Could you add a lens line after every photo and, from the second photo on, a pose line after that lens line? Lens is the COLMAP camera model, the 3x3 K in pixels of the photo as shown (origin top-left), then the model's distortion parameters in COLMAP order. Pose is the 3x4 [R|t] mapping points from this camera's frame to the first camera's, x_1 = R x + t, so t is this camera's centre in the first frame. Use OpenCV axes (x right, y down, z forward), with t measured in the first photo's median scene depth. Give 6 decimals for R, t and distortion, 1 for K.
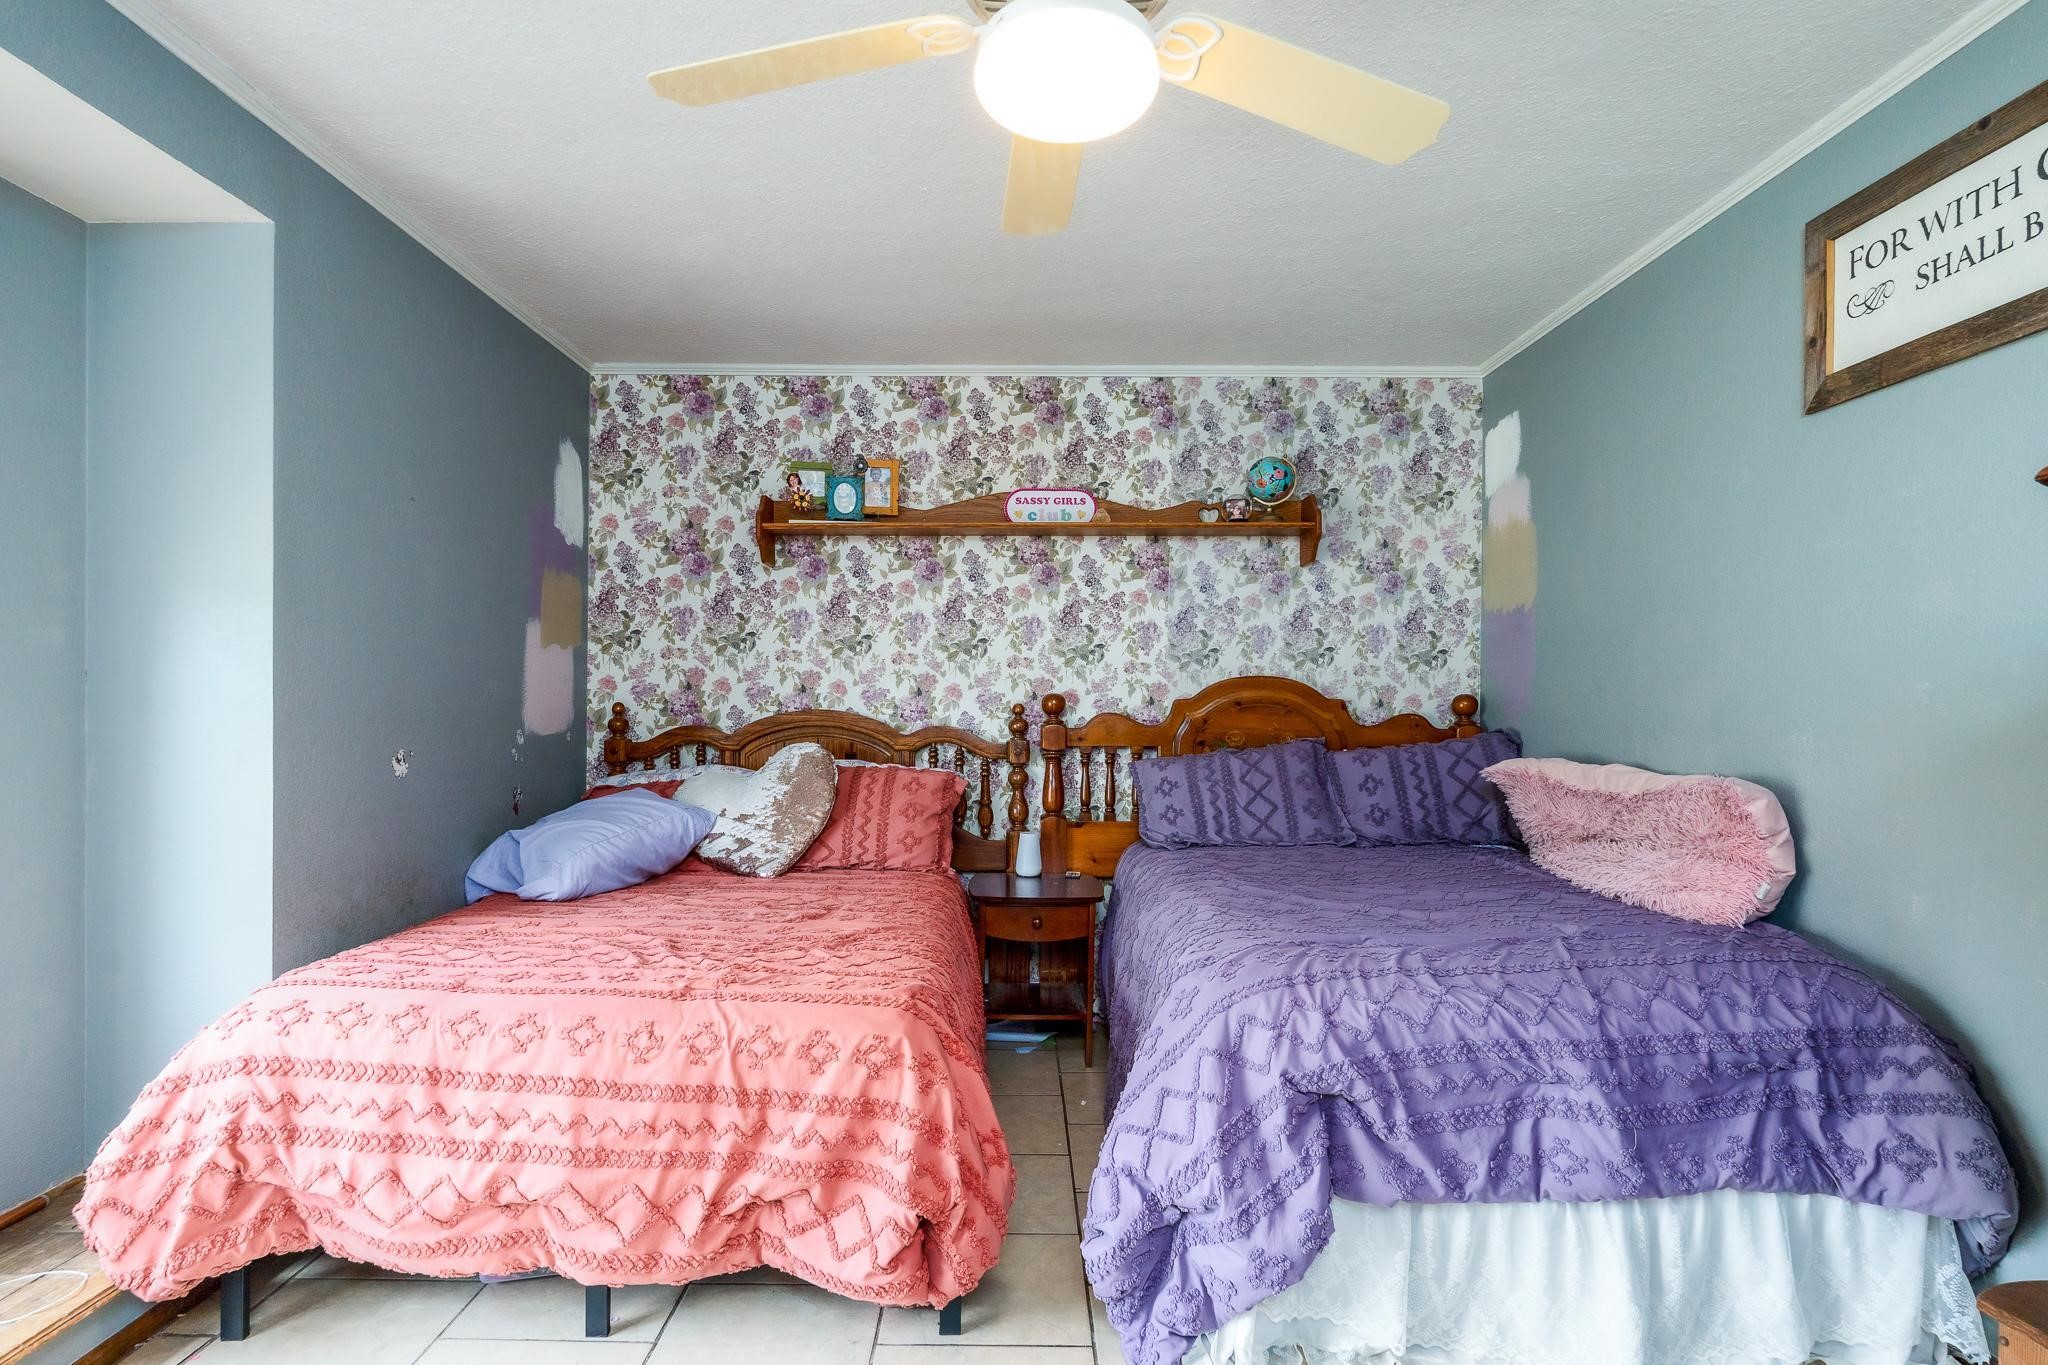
lens RADIAL K [[1055.8, 0, 1020.6], [0, 1055.8, 699.2], [0, 0, 1]] dist [-0.003090, 0.000478]
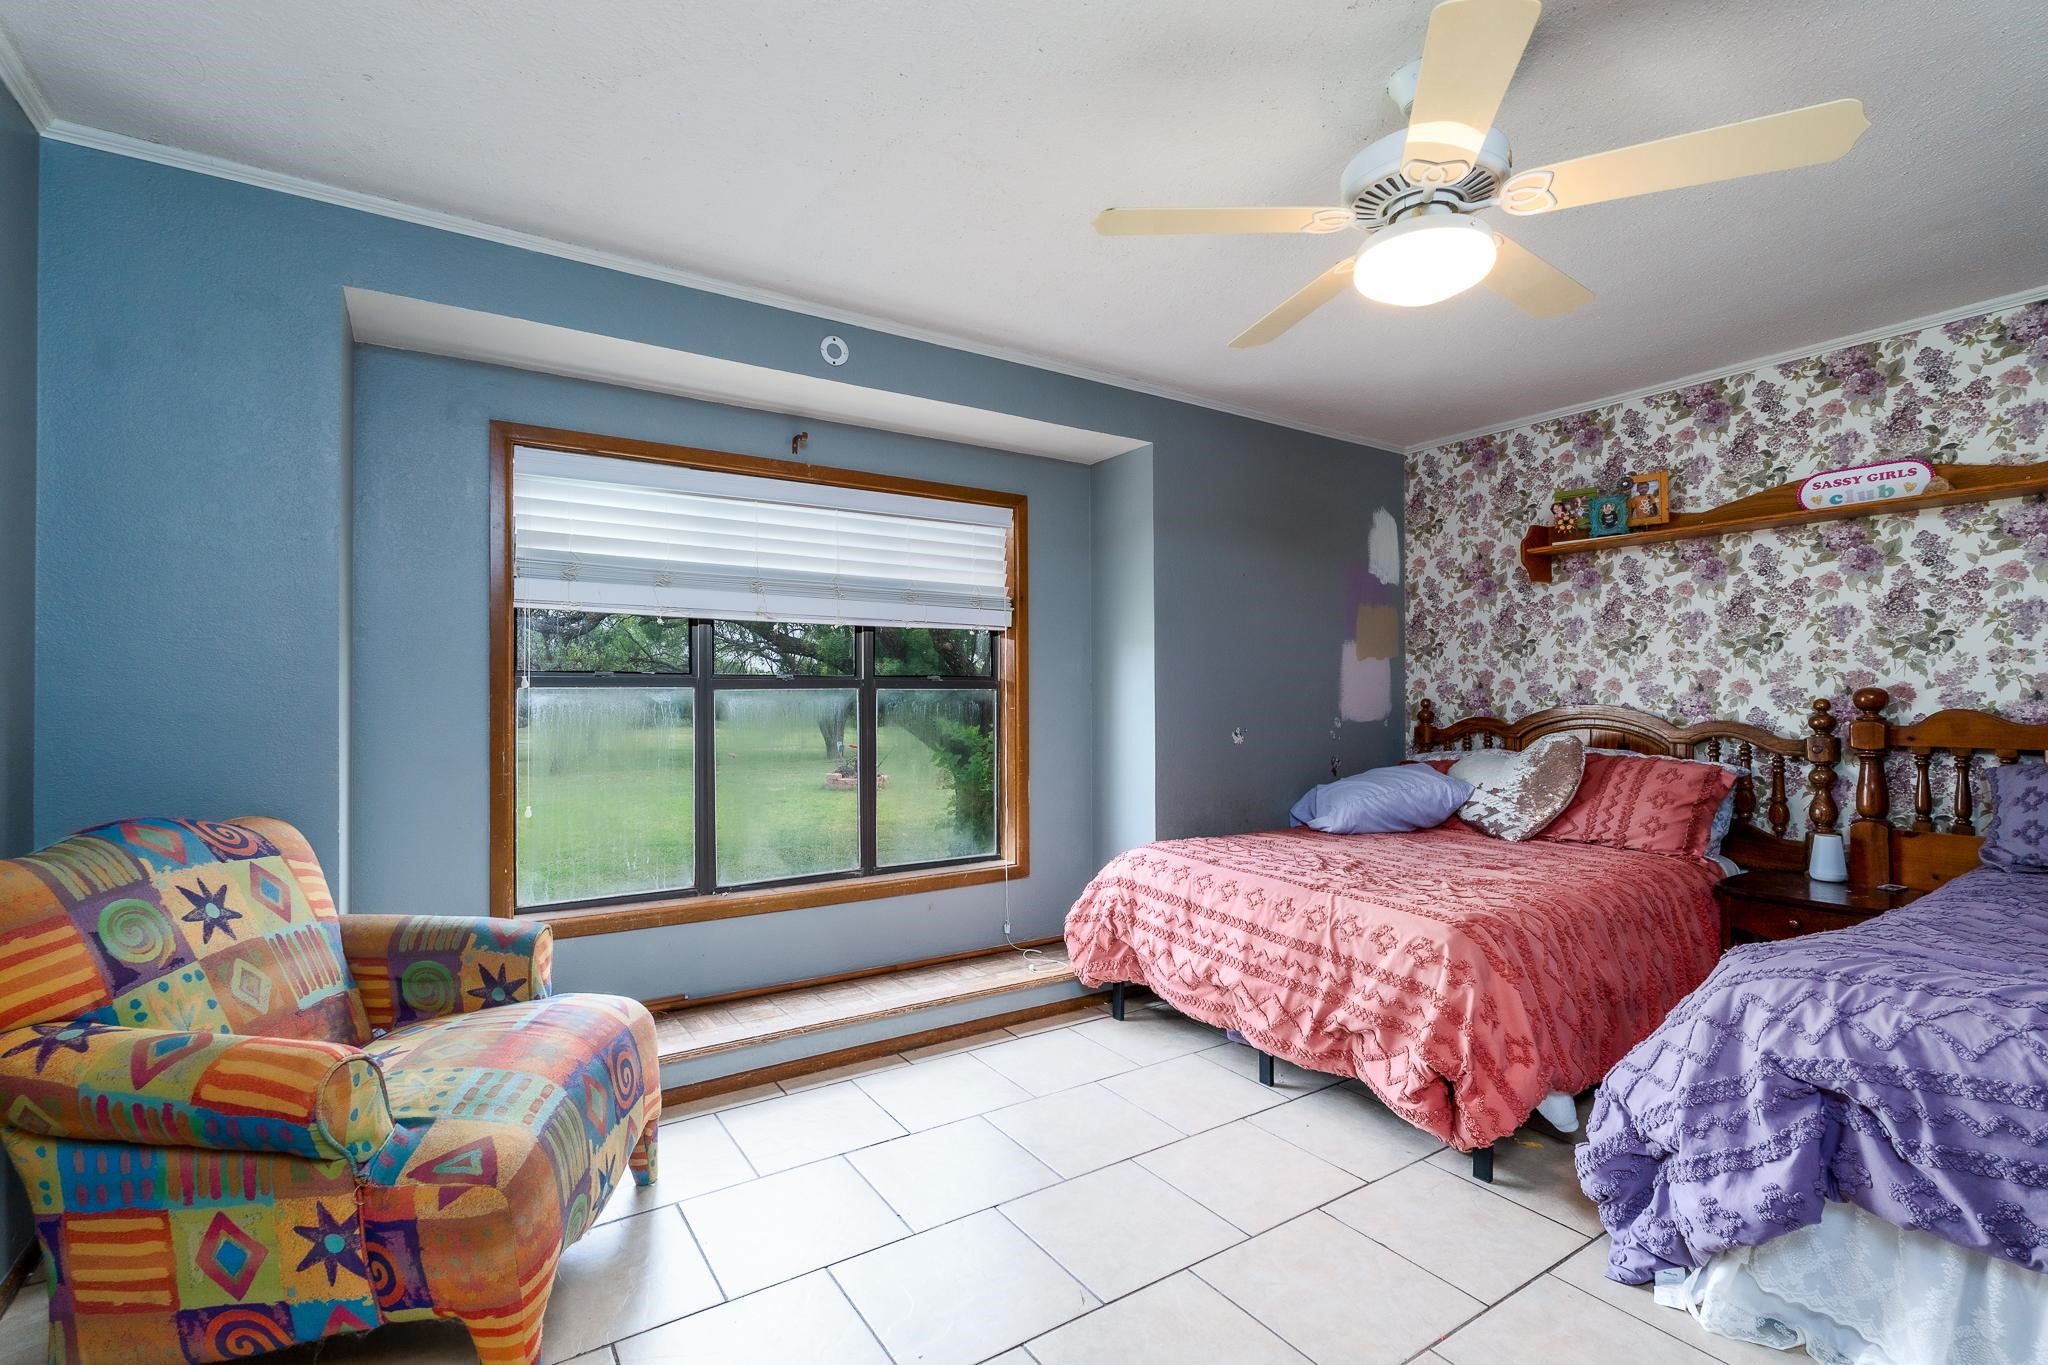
lens RADIAL K [[906.0, 0, 1020.4], [0, 906.0, 685.5], [0, 0, 1]] dist [-0.004199, 0.001452]
pose [[0.560511, -0.014755, -0.828015, 0.524016], [0.004280, 0.999880, -0.014921, 0.002433], [0.828136, 0.004819, 0.560507, -0.101518]]
